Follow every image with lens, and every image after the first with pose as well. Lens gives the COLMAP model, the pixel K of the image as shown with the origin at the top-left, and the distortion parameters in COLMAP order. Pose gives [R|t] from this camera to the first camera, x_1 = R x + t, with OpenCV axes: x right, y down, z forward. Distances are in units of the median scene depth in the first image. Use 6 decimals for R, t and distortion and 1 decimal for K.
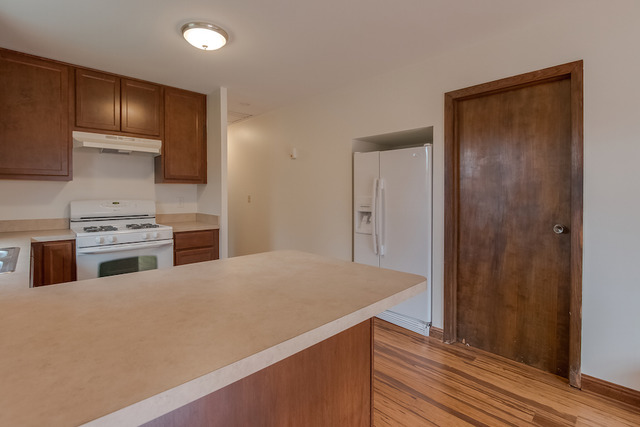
lens RADIAL K [[299.3, 0, 337.9], [0, 299.3, 197.1], [0, 0, 1]] dist [-0.017384, 0.000006]
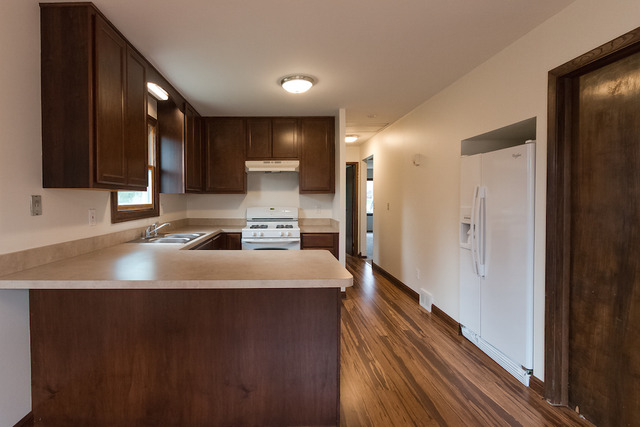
lens RADIAL K [[335.5, 0, 293.2], [0, 335.5, 204.4], [0, 0, 1]] dist [0.001026, 0.000314]
pose [[0.714429, 0.007915, -0.699663, 0.492045], [-0.002817, 0.999960, 0.008435, -0.017575], [0.699702, -0.004055, 0.714423, -0.061755]]
